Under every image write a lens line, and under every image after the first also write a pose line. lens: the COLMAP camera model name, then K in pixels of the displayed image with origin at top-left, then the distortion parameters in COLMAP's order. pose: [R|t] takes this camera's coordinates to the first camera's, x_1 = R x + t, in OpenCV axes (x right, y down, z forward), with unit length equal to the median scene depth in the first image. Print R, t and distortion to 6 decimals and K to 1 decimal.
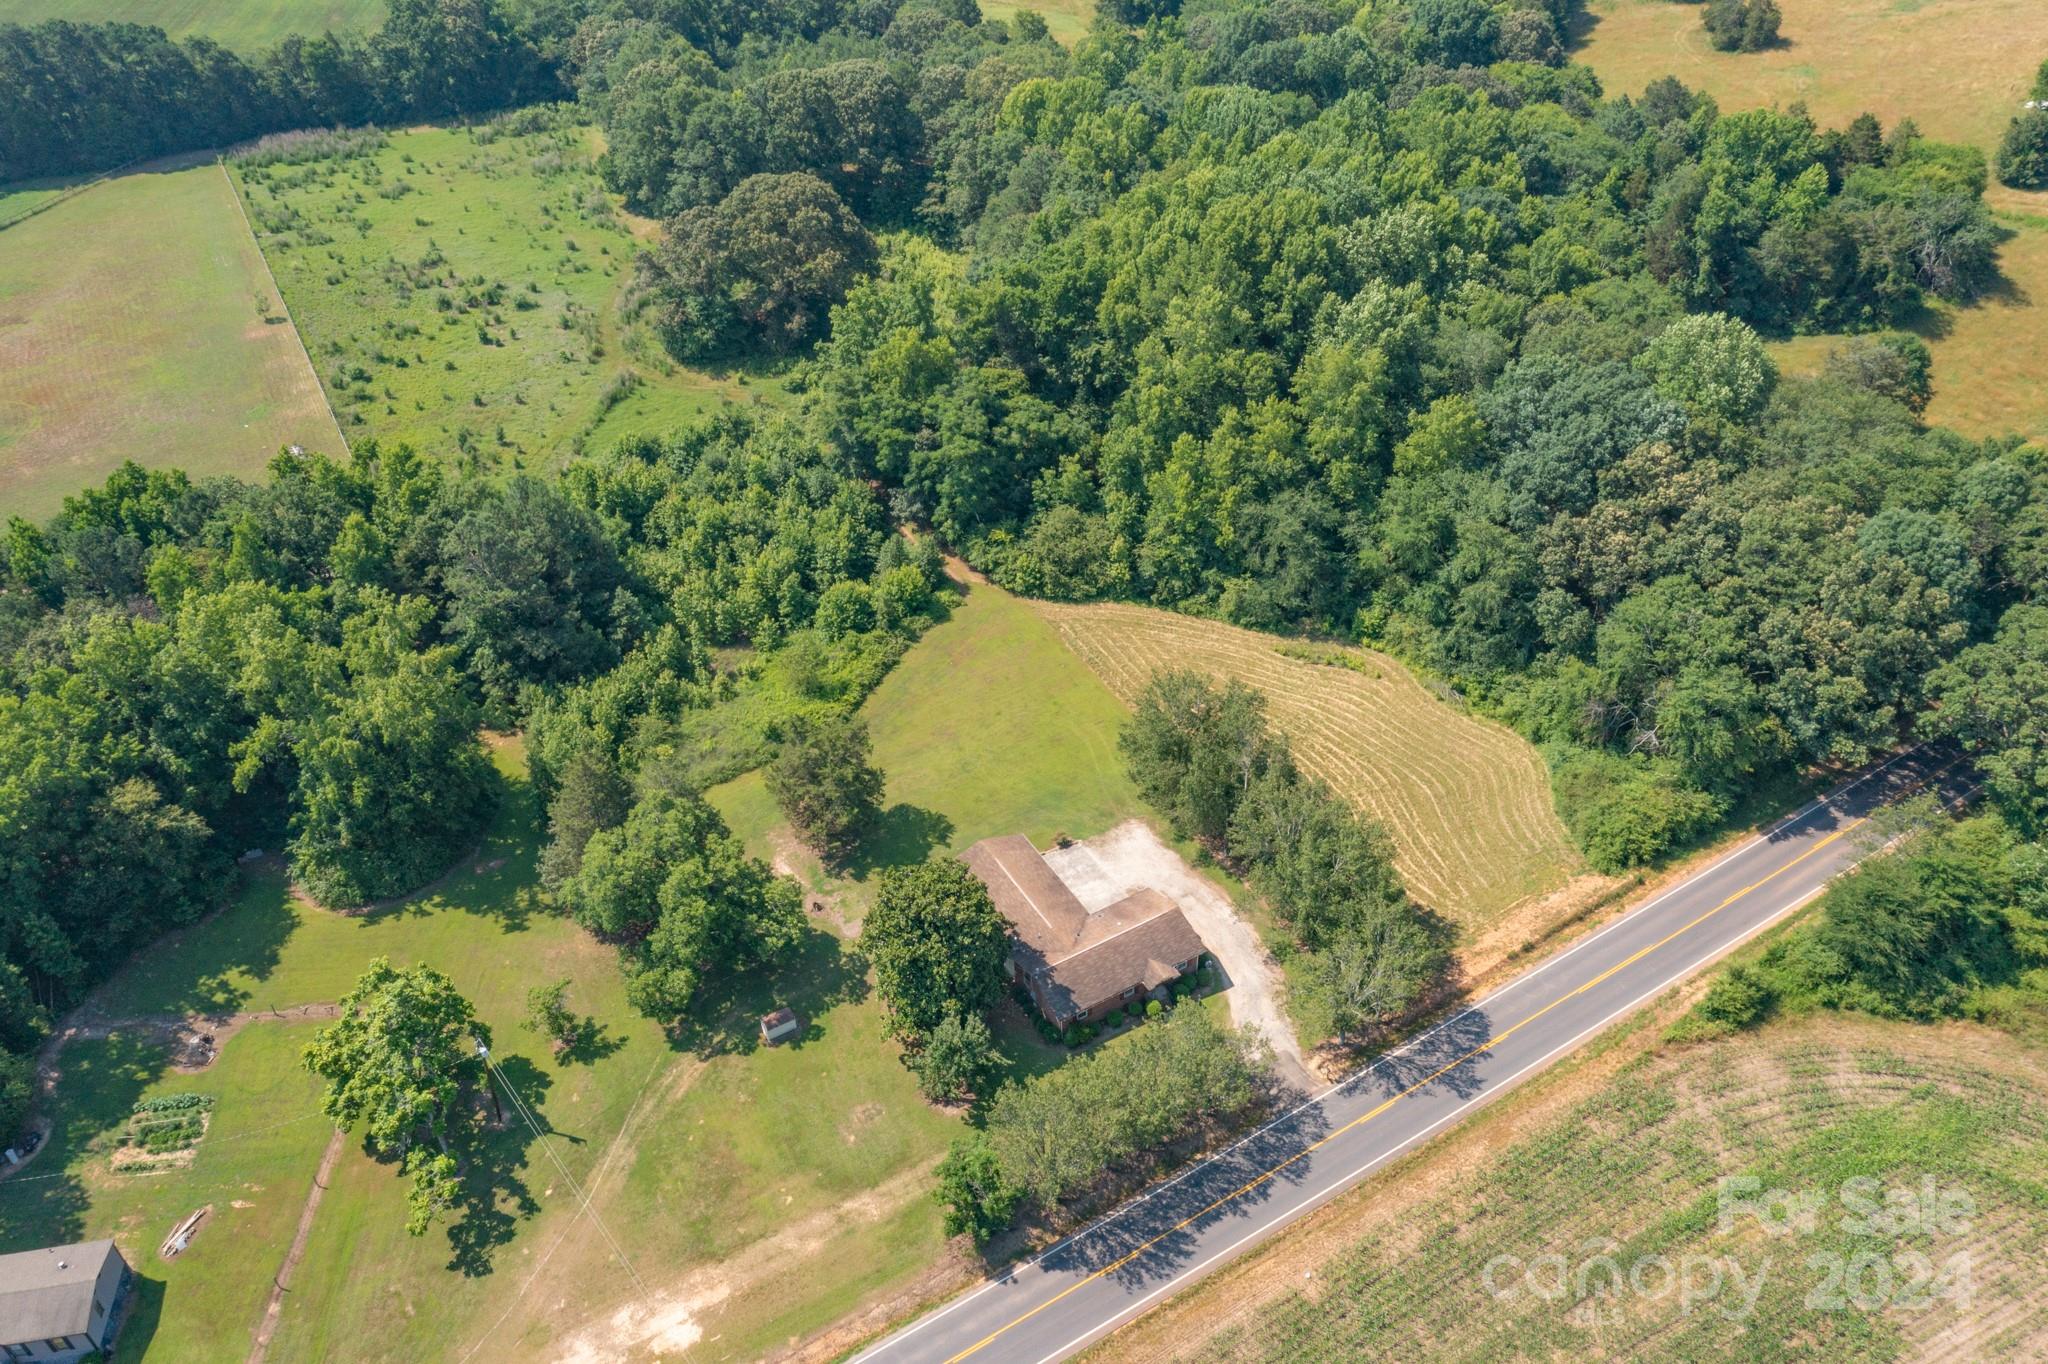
lens RADIAL K [[1577.7, 0, 1024.0], [0, 1577.7, 682.0], [0, 0, 1]] dist [0.012696, 0.008389]
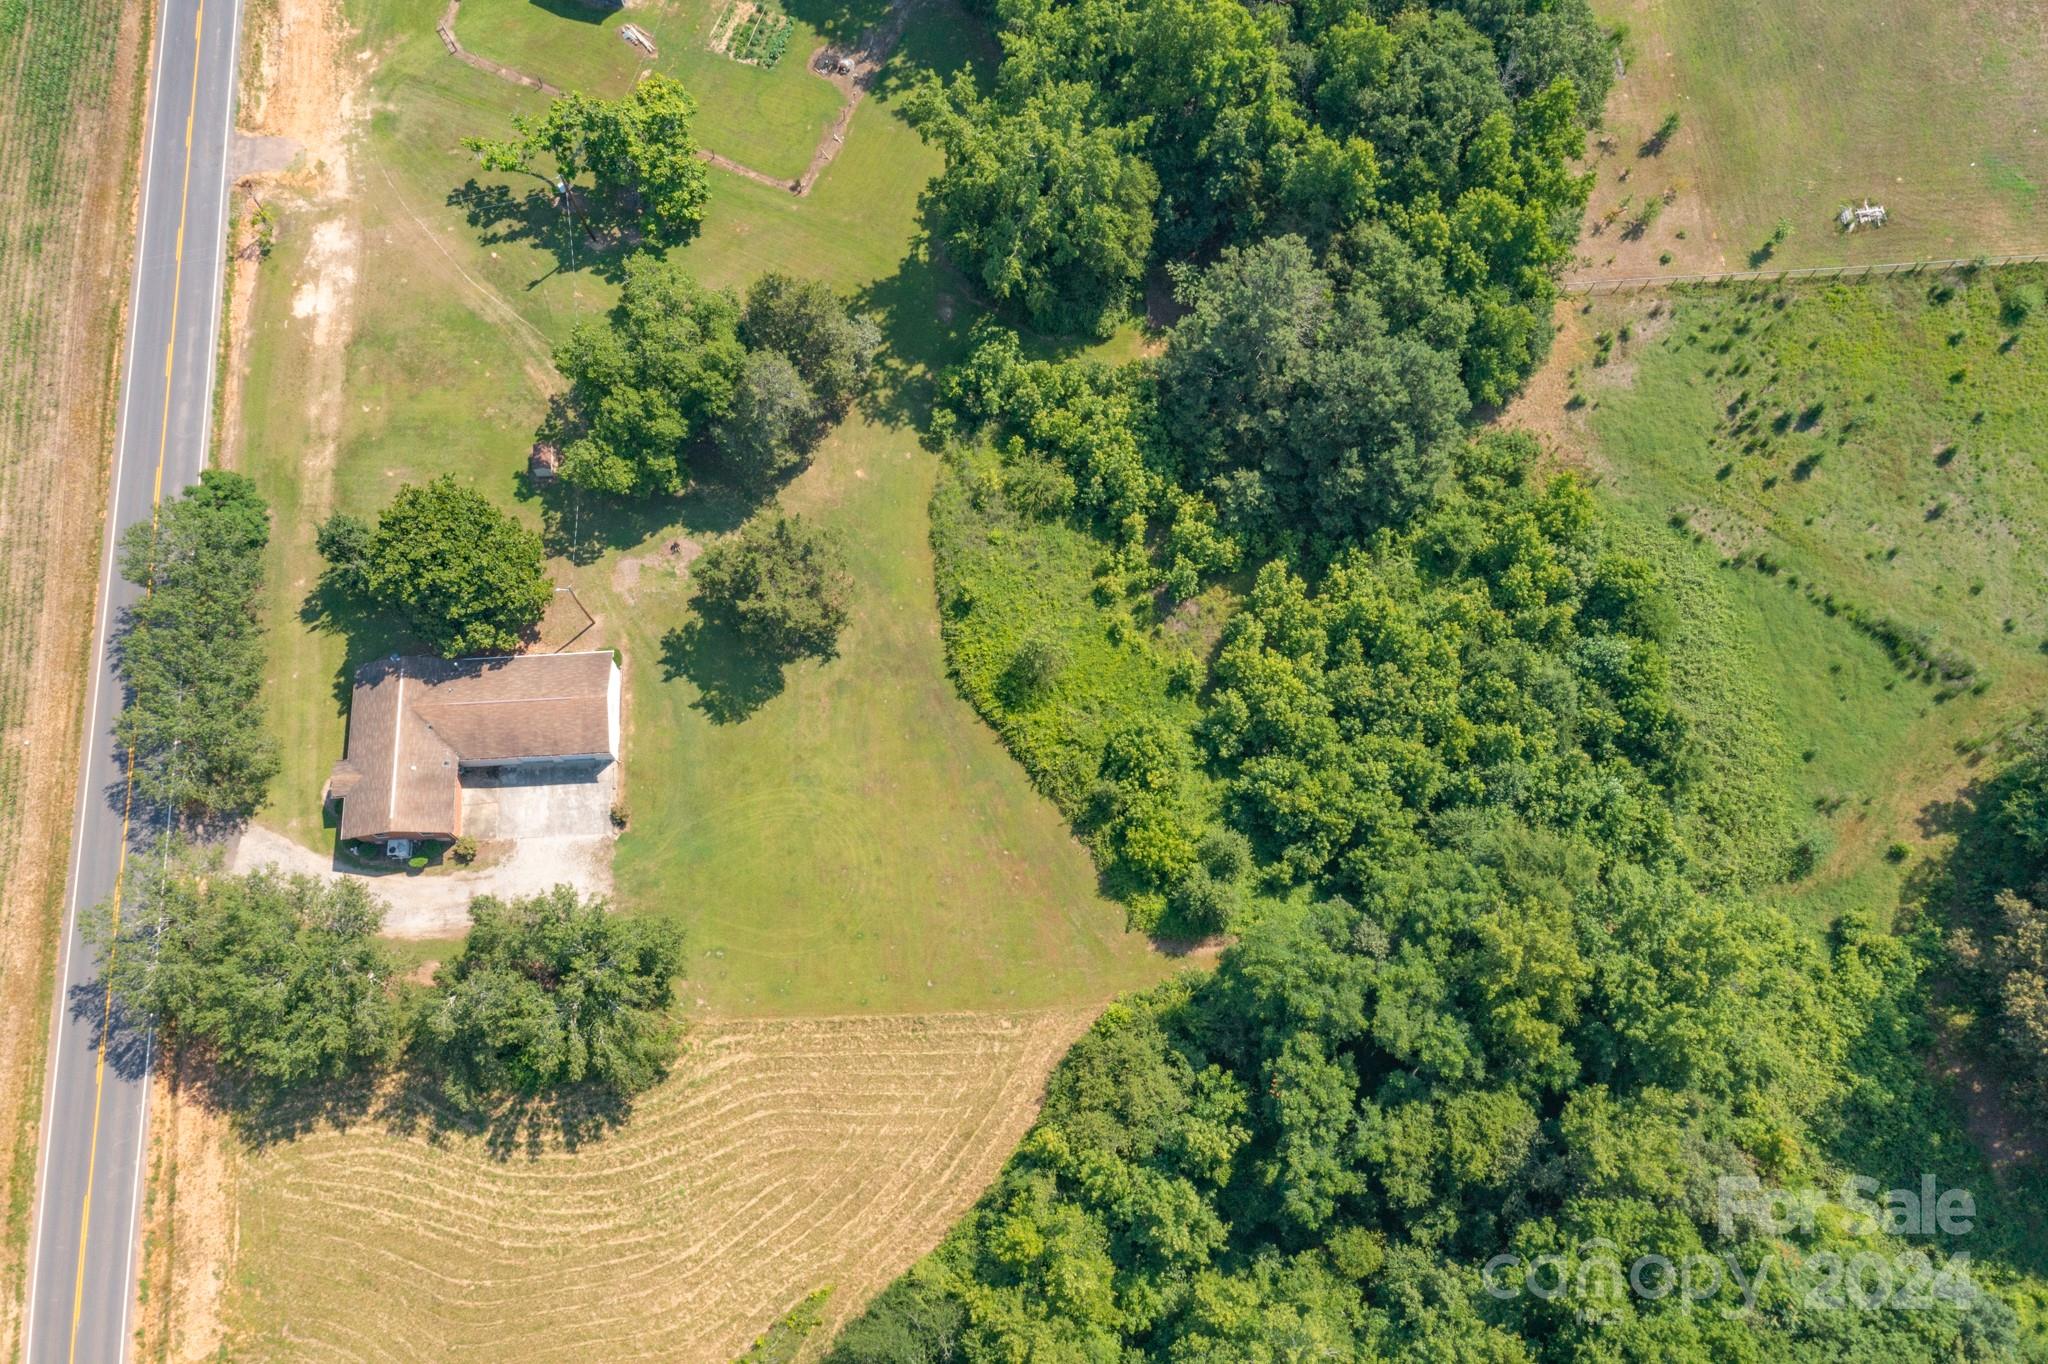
lens RADIAL K [[1625.5, 0, 1024.0], [0, 1625.5, 682.0], [0, 0, 1]] dist [-0.007995, 0.017992]
pose [[-0.450054, 0.852158, -0.266978, 0.088690], [-0.547955, -0.027461, 0.836057, -0.673024], [0.705121, 0.522563, 0.479304, 0.620803]]
